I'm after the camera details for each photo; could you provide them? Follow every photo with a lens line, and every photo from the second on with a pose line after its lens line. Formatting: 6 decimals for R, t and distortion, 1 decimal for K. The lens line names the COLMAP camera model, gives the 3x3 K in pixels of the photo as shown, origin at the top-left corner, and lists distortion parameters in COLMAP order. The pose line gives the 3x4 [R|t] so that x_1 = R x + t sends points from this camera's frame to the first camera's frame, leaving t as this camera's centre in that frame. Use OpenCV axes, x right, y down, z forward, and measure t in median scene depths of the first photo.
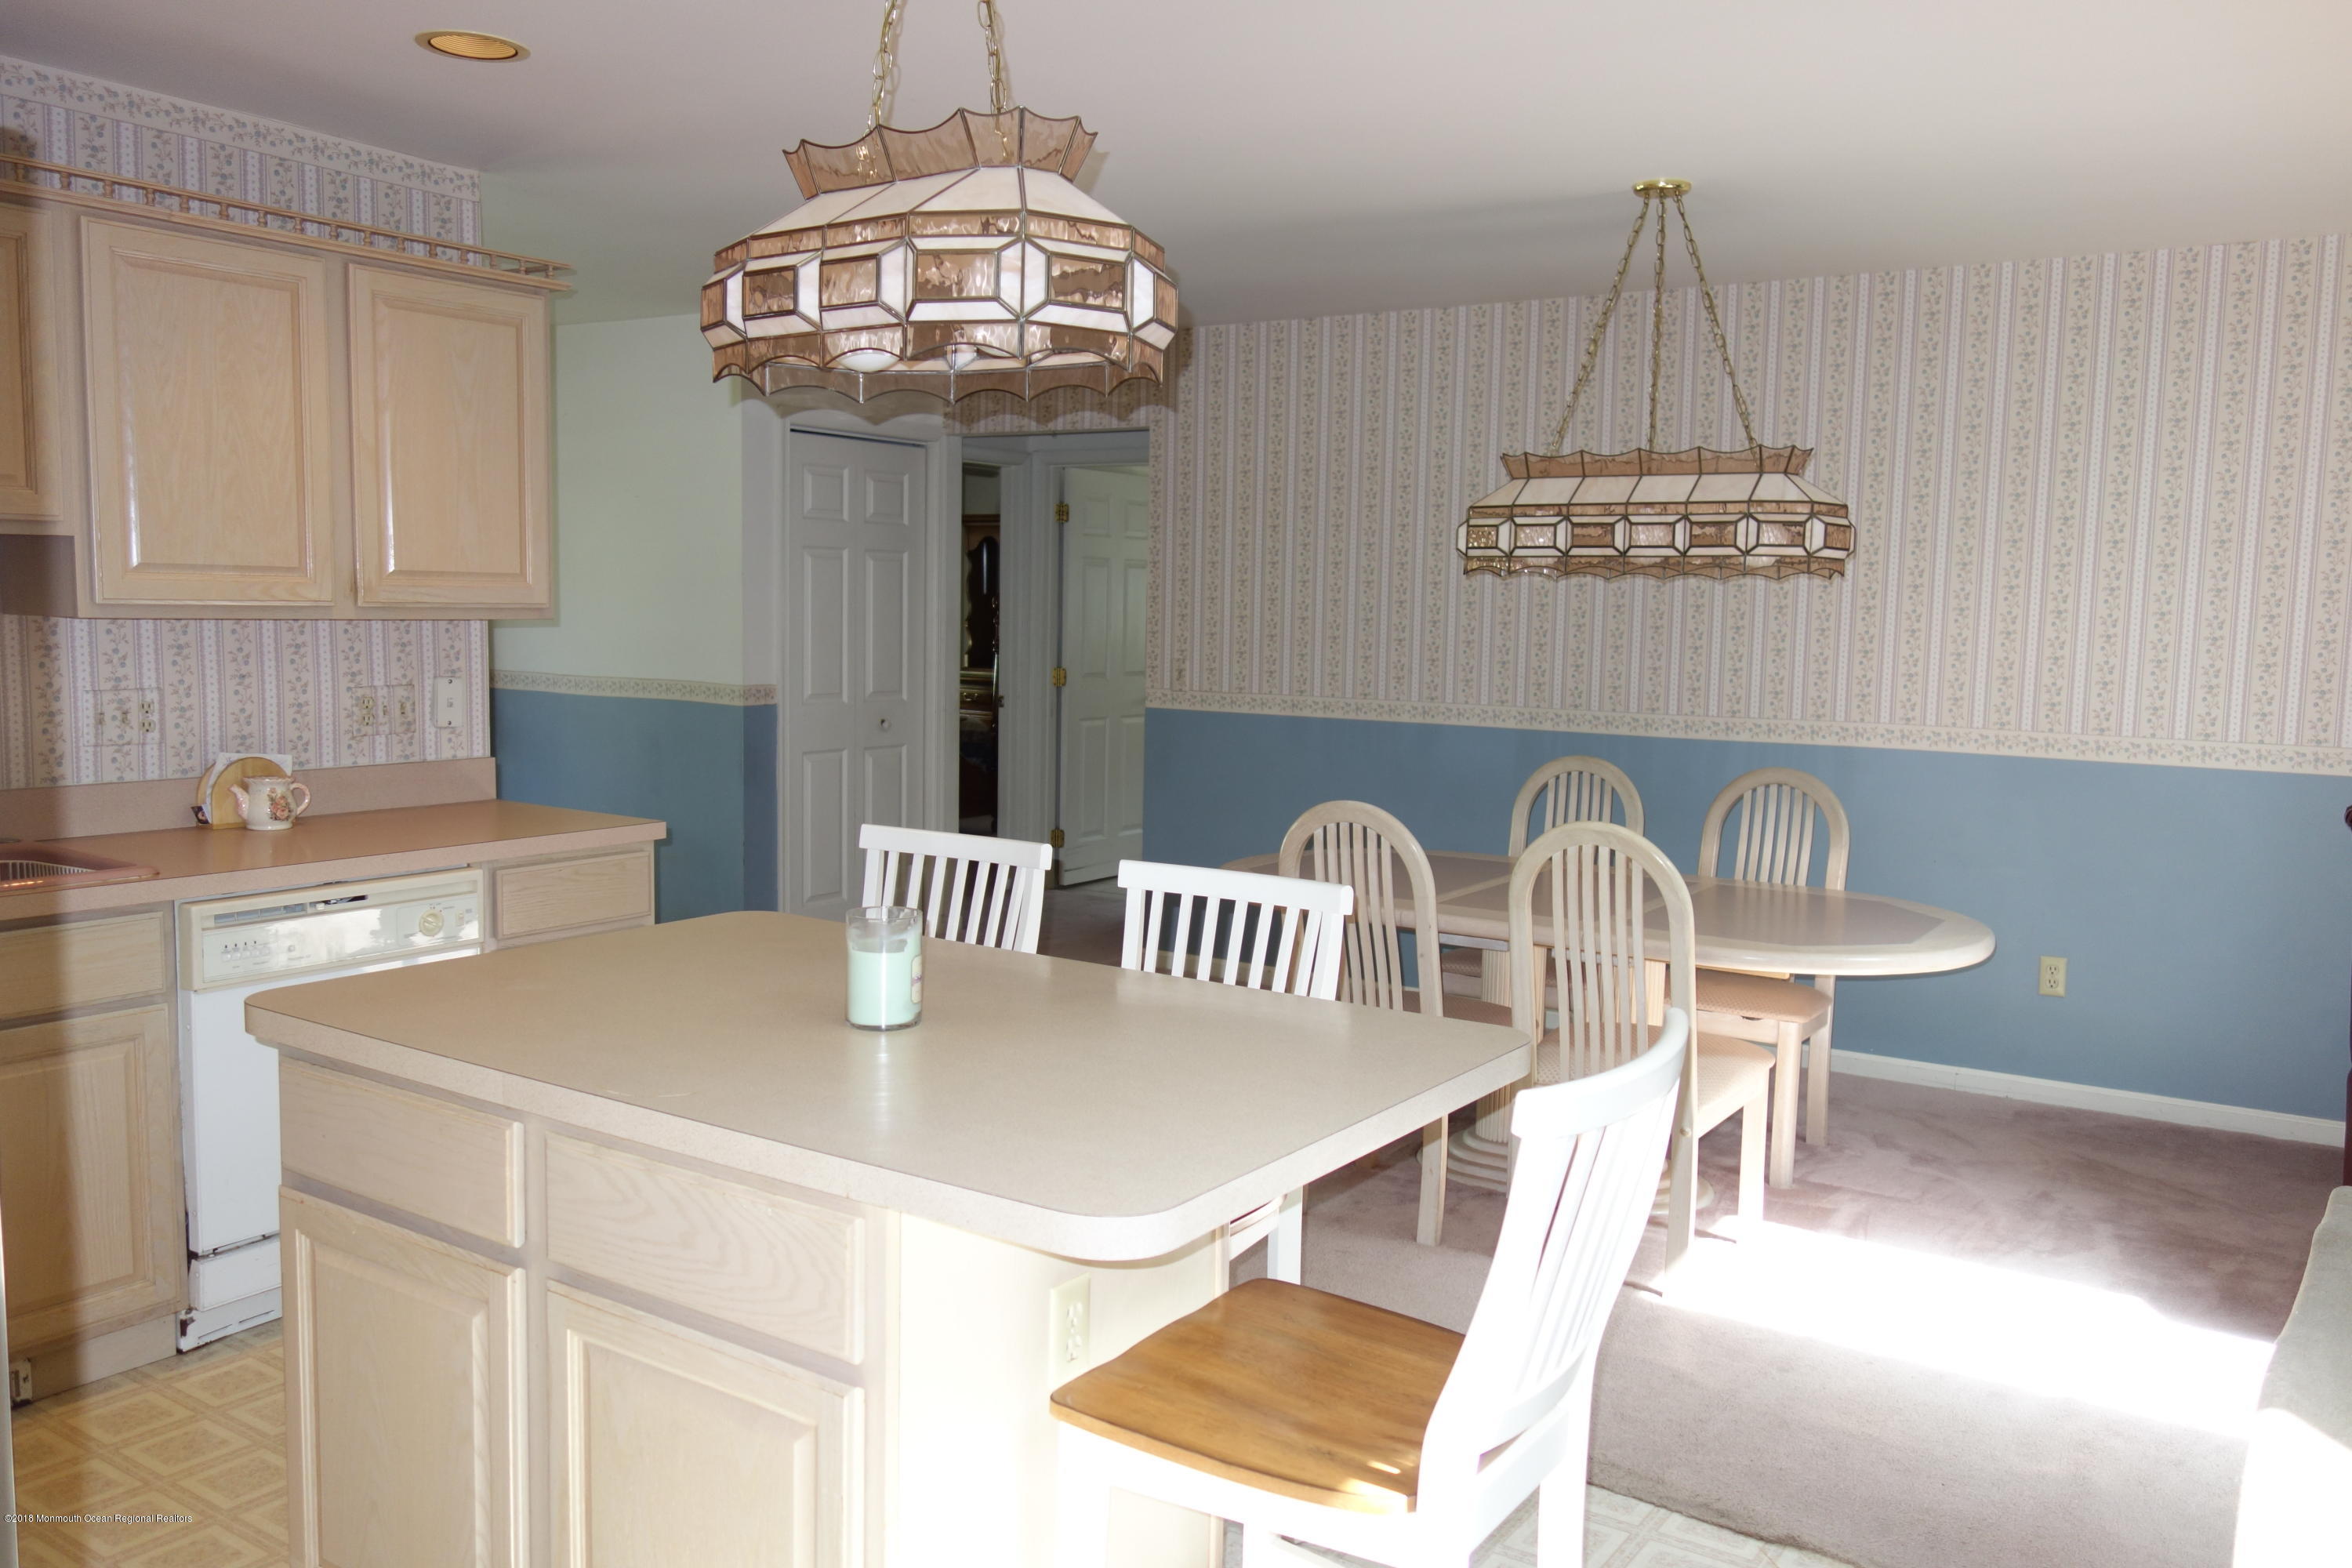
lens RADIAL K [[1837.2, 0, 1165.9], [0, 1837.2, 778.0], [0, 0, 1]] dist [-0.006672, 0.001283]
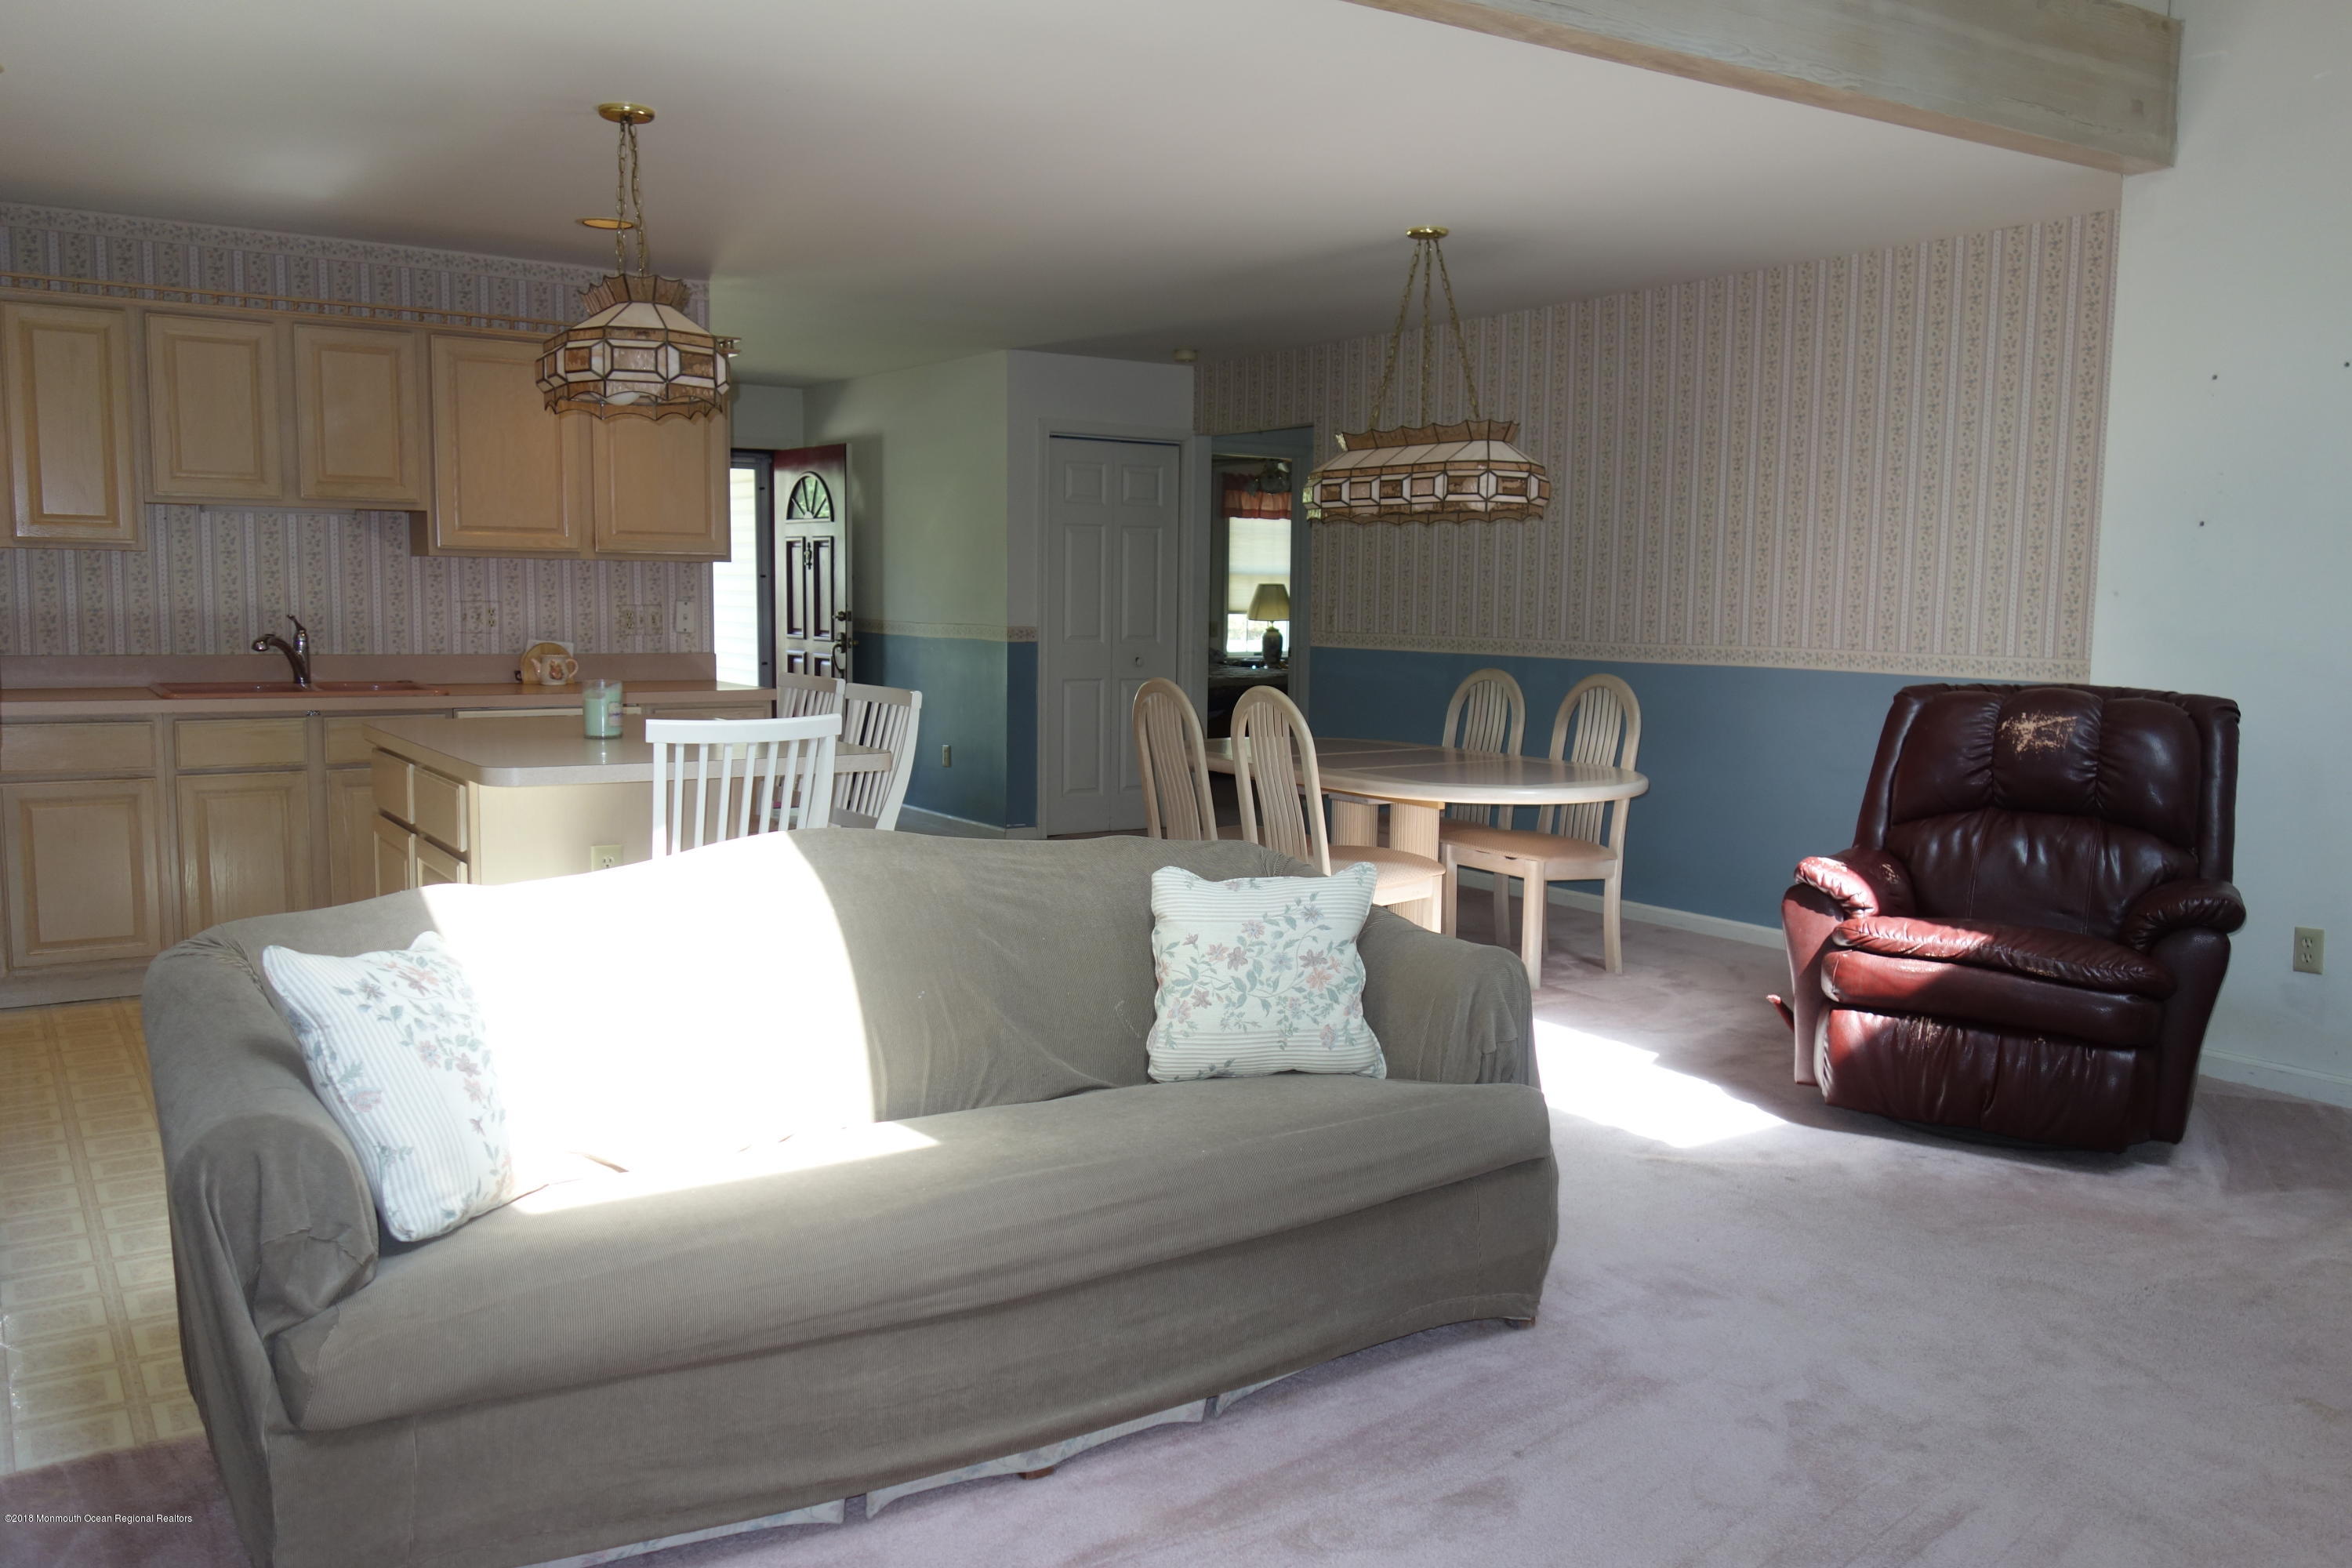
lens RADIAL K [[1811.1, 0, 1181.6], [0, 1811.1, 779.1], [0, 0, 1]] dist [-0.003965, 0.000990]
pose [[0.927594, 0.030695, -0.372328, 0.667465], [-0.030948, 0.999507, 0.005297, 0.087034], [0.372307, 0.006609, 0.928086, -0.331144]]
